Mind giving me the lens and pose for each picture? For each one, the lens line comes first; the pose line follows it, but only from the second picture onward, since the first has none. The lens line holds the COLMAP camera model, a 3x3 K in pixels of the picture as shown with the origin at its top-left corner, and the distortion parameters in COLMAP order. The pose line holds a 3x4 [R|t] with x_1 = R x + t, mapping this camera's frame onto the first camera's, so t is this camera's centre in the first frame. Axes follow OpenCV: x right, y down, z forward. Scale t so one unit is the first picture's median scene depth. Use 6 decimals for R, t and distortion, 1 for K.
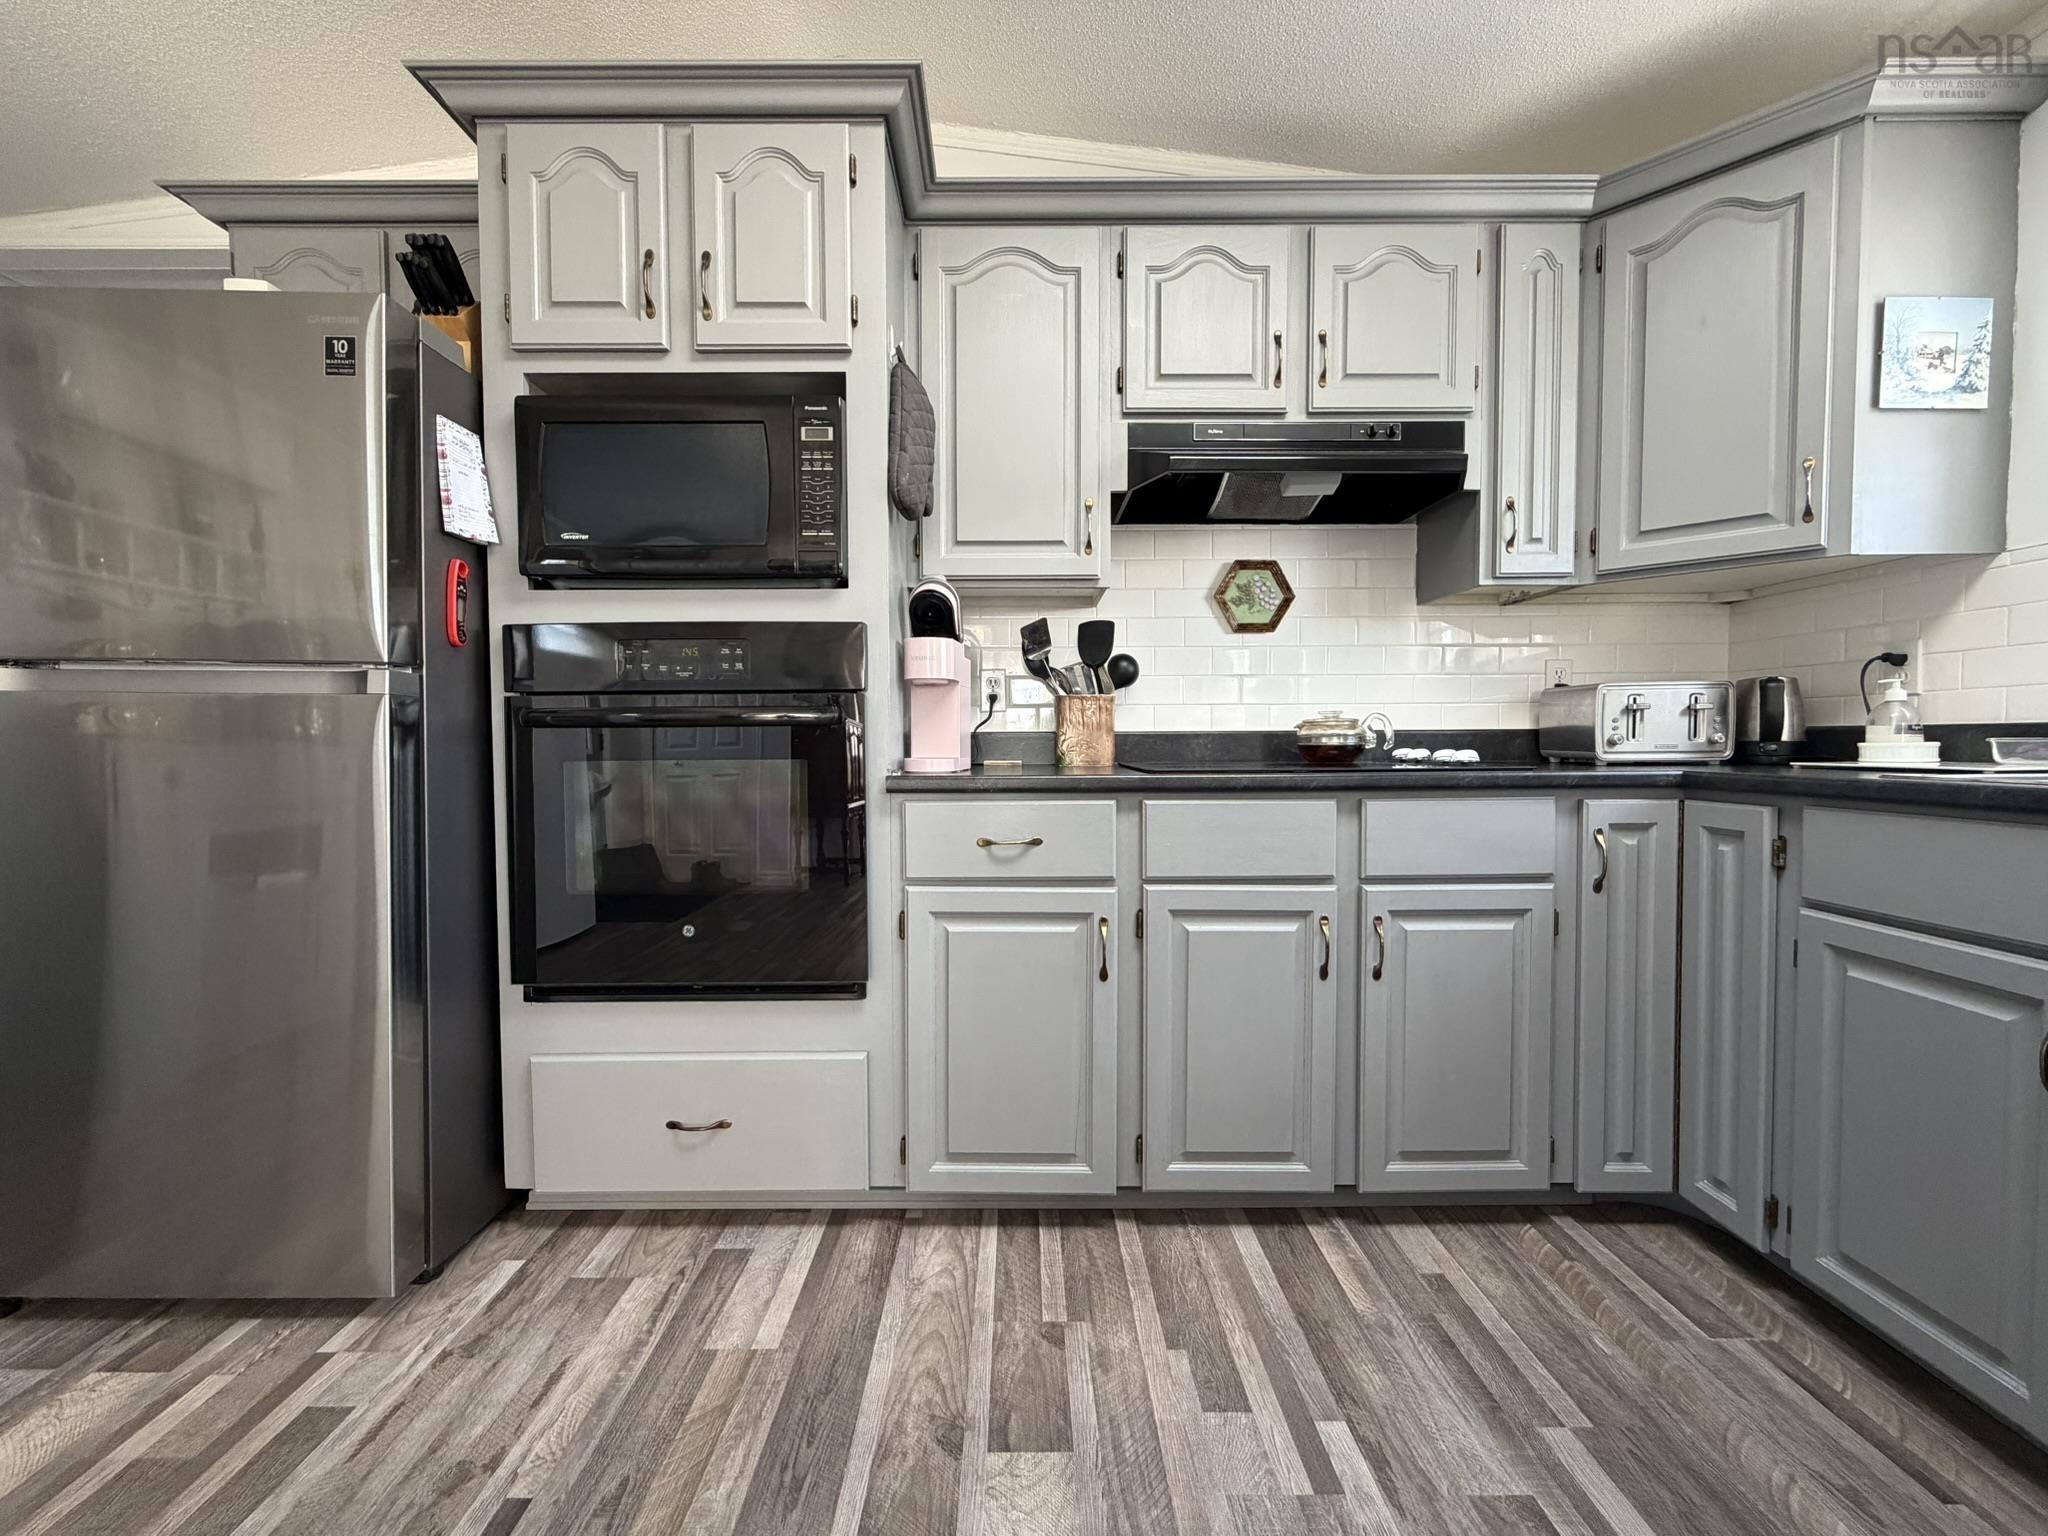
lens RADIAL K [[816.8, 0, 1019.4], [0, 816.8, 768.6], [0, 0, 1]] dist [0.000440, 0.000025]
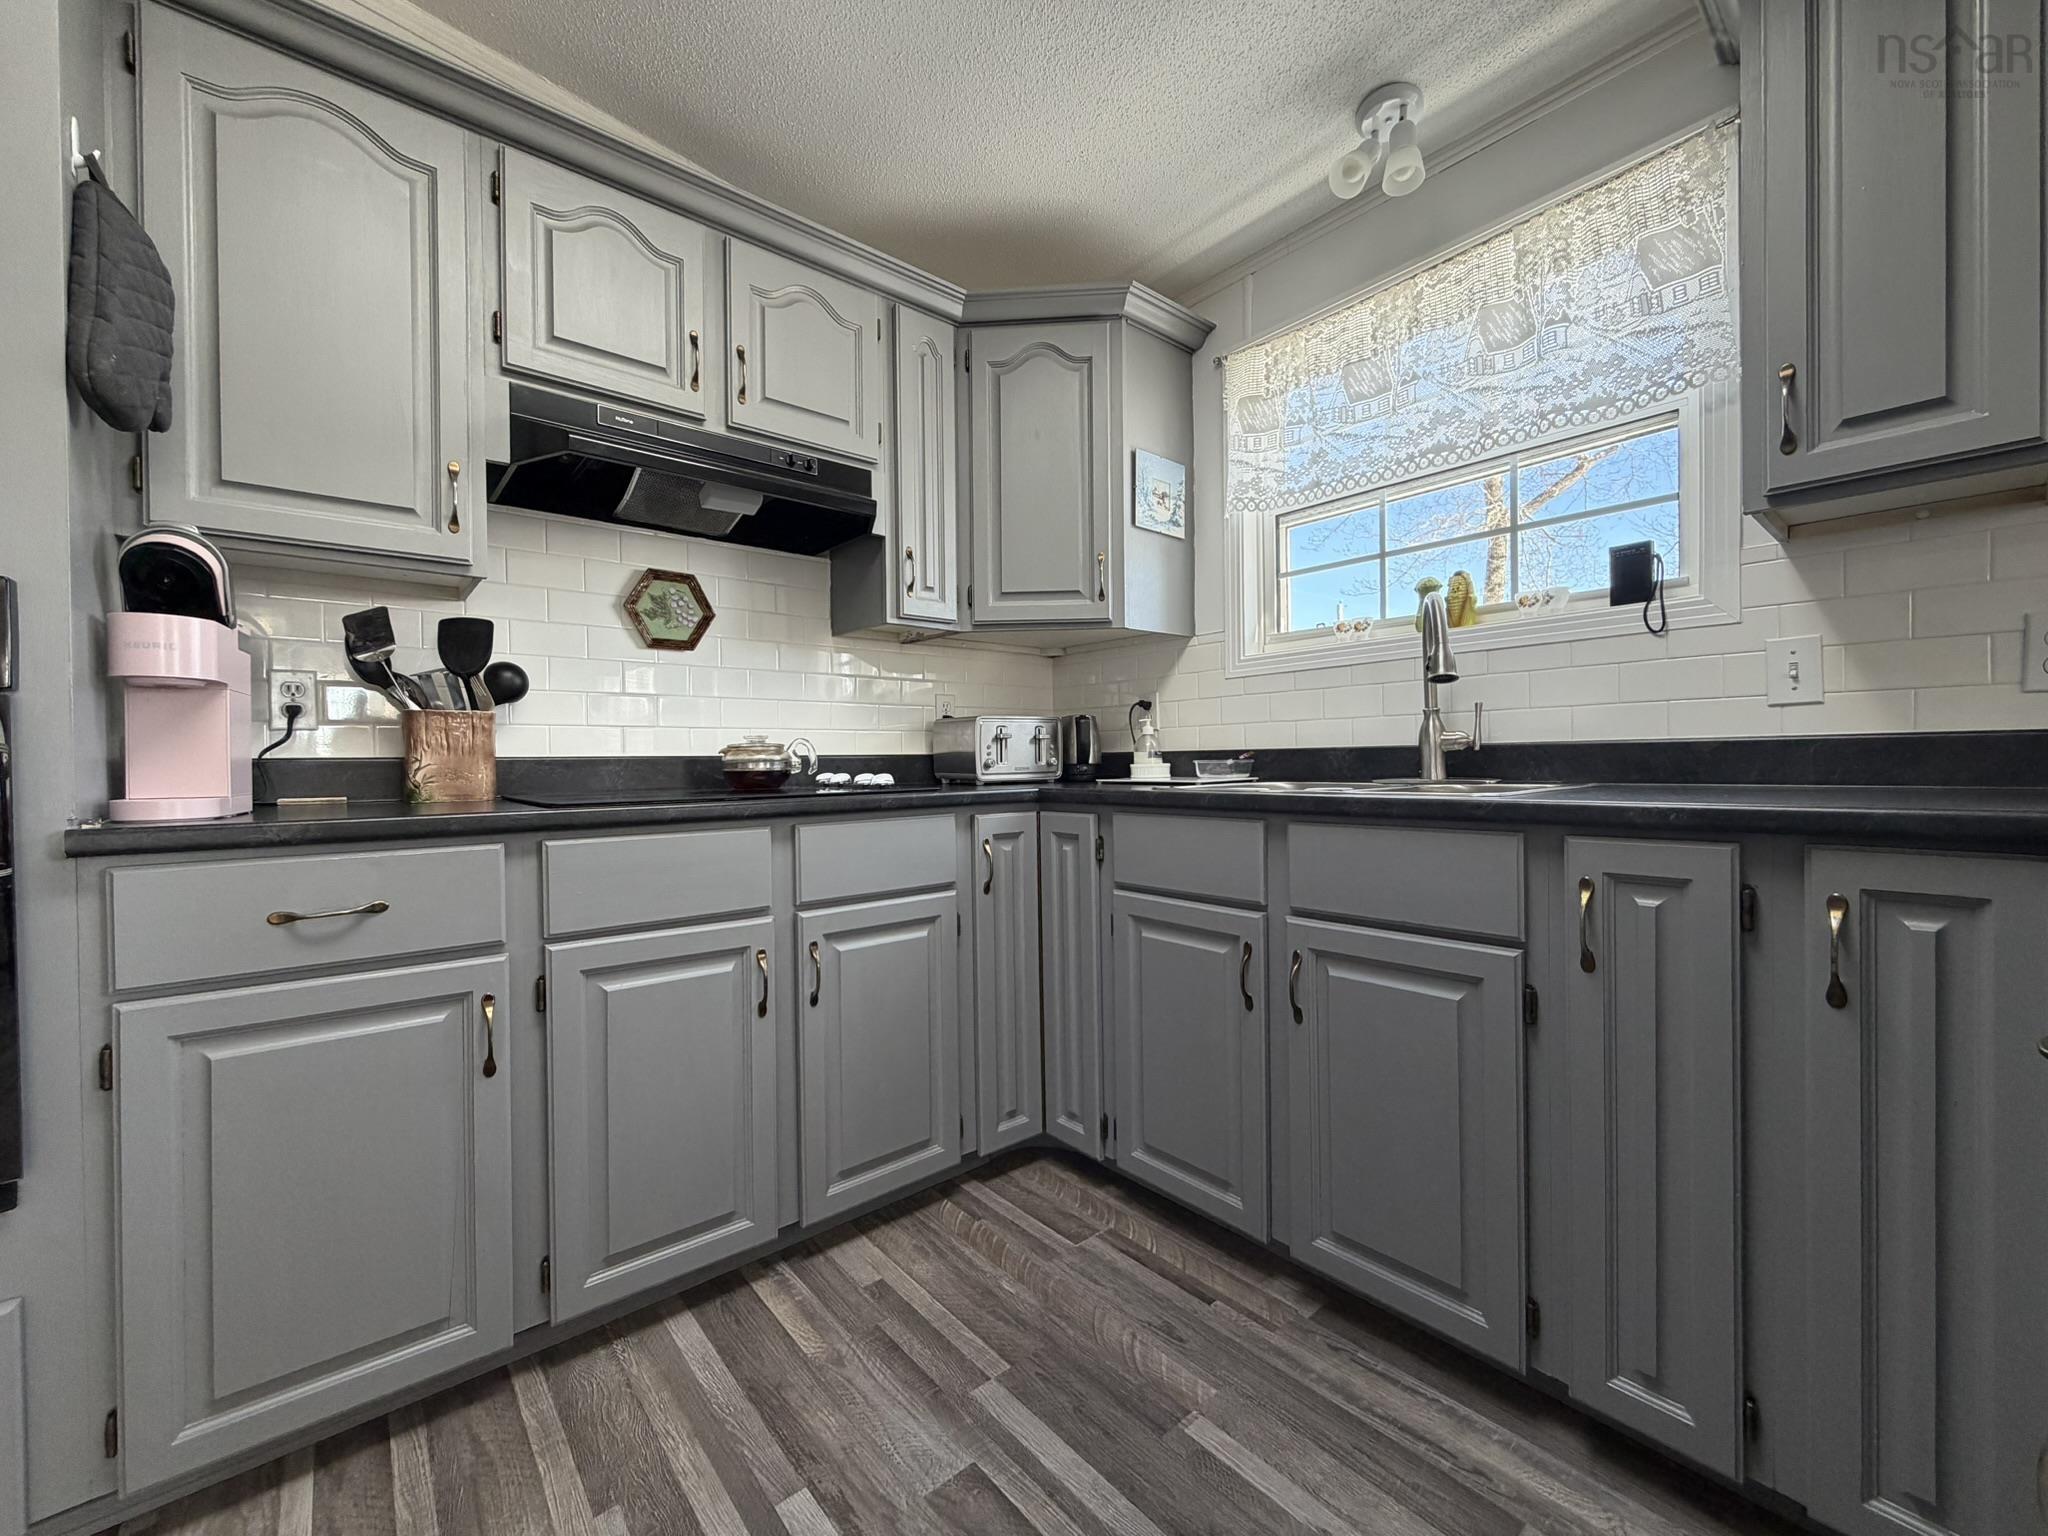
lens RADIAL K [[818.0, 0, 1018.3], [0, 818.0, 768.4], [0, 0, 1]] dist [-0.000268, 0.000268]
pose [[0.766900, -0.010925, 0.641674, -0.007589], [0.031162, 0.999310, -0.020230, -0.002668], [-0.641010, 0.035510, 0.766710, 0.063829]]
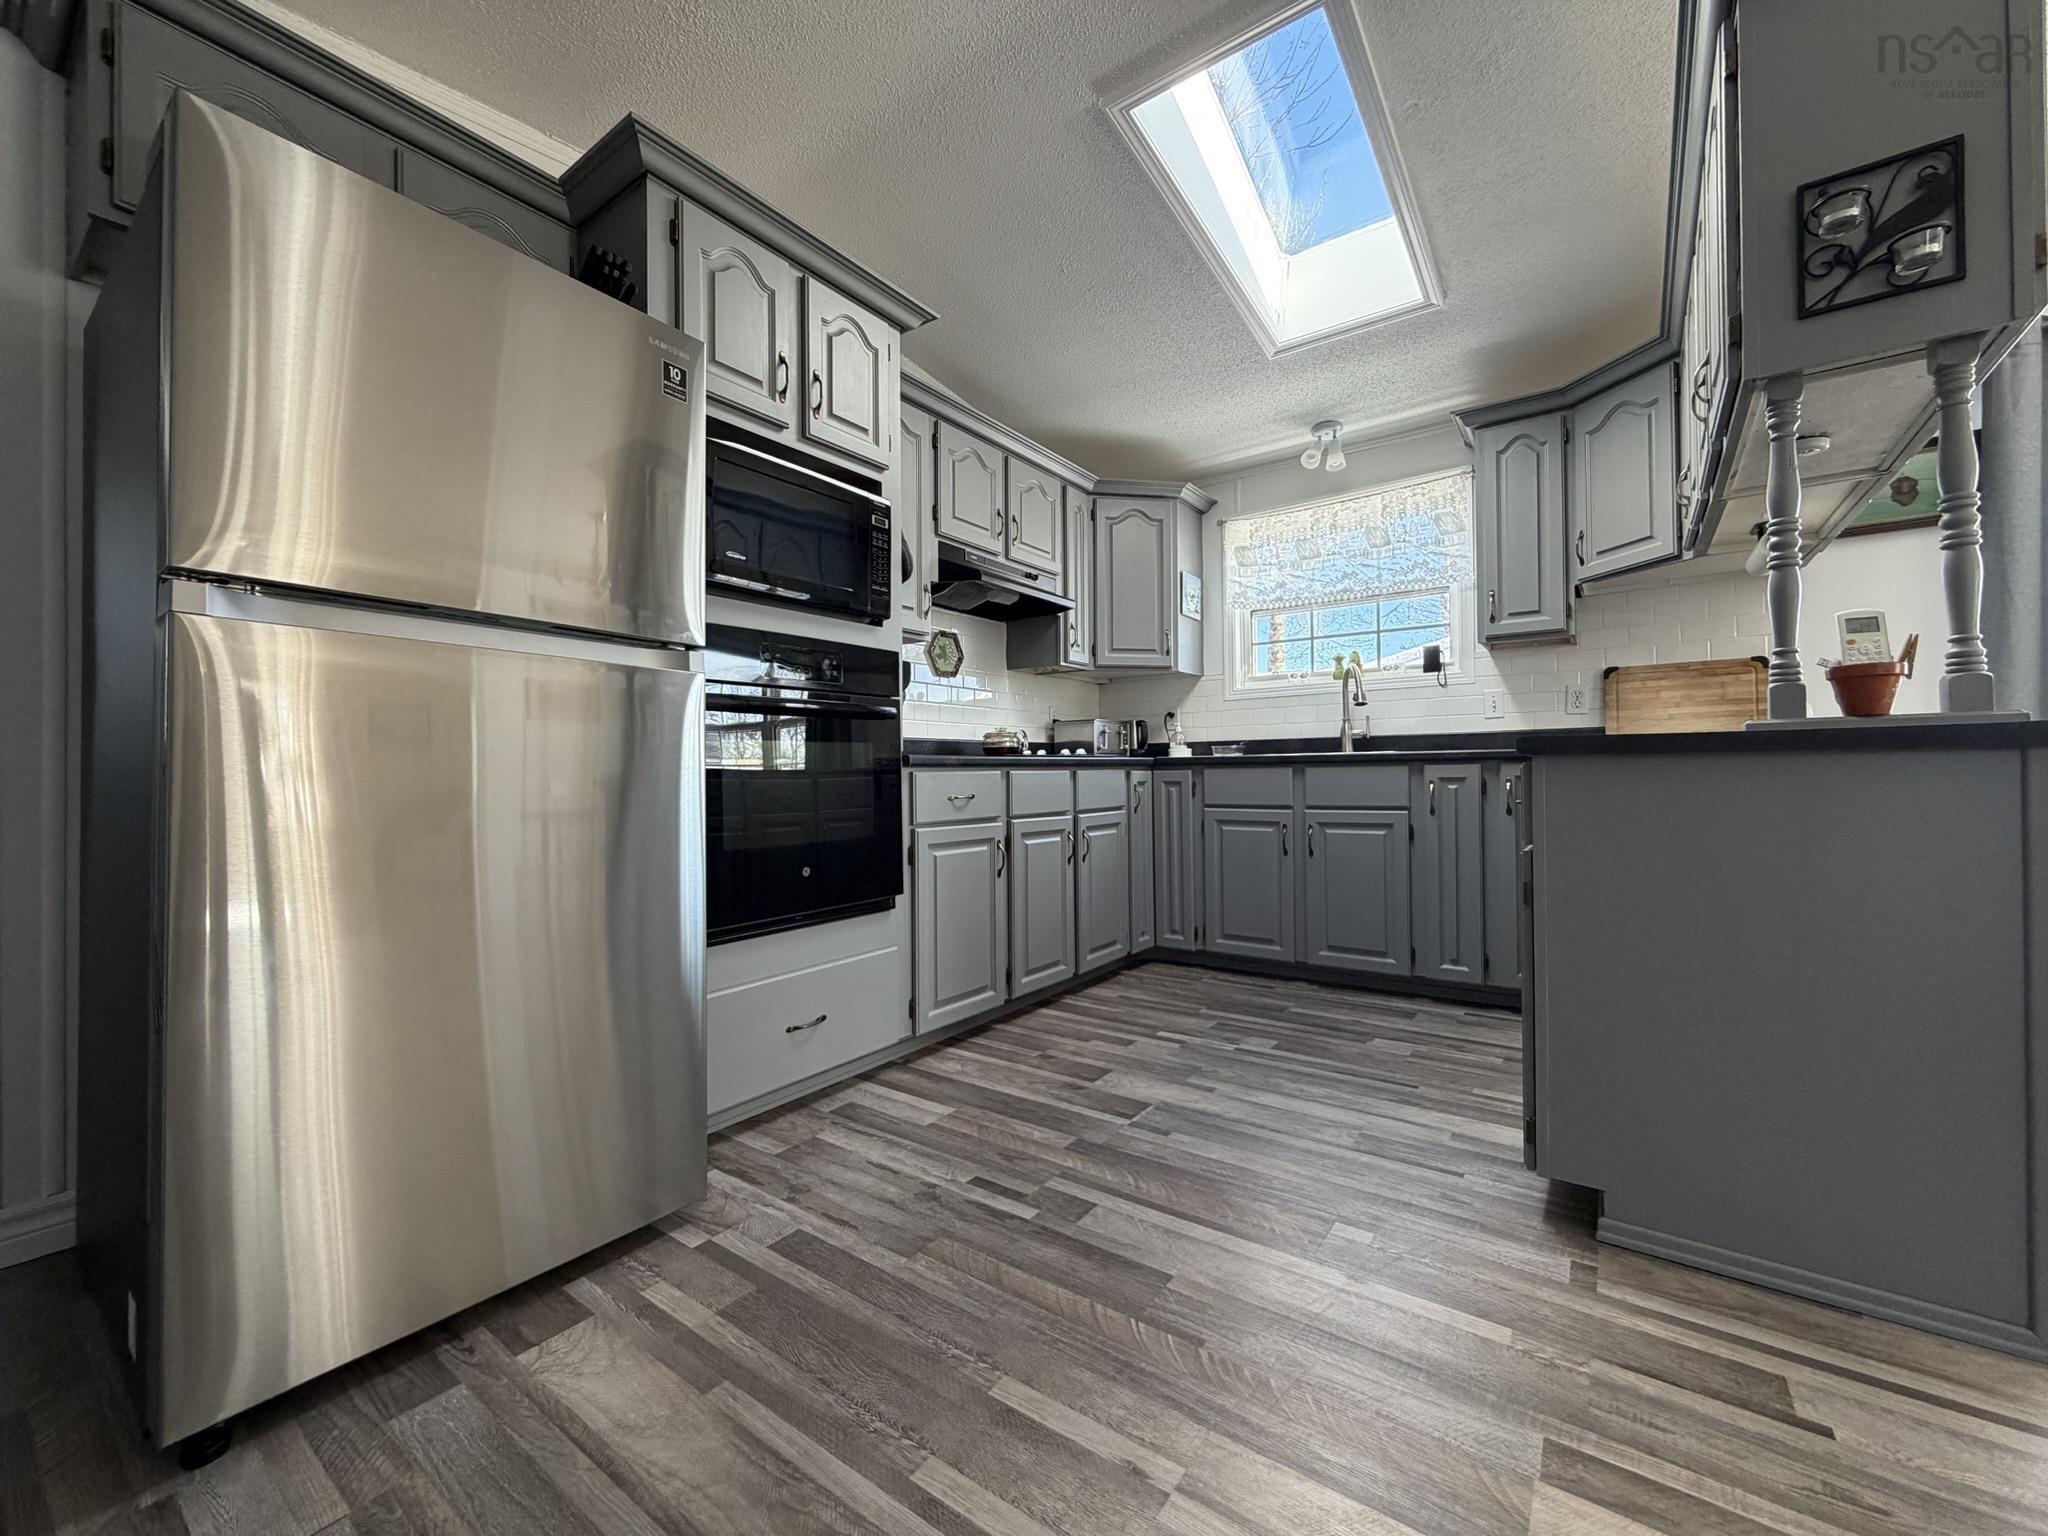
lens RADIAL K [[818.0, 0, 1018.3], [0, 818.0, 768.4], [0, 0, 1]] dist [-0.000268, 0.000268]
pose [[0.591721, 0.001642, 0.806141, -1.207855], [0.036235, 0.998933, -0.028631, 0.080472], [-0.805328, 0.046152, 0.591030, -0.049527]]
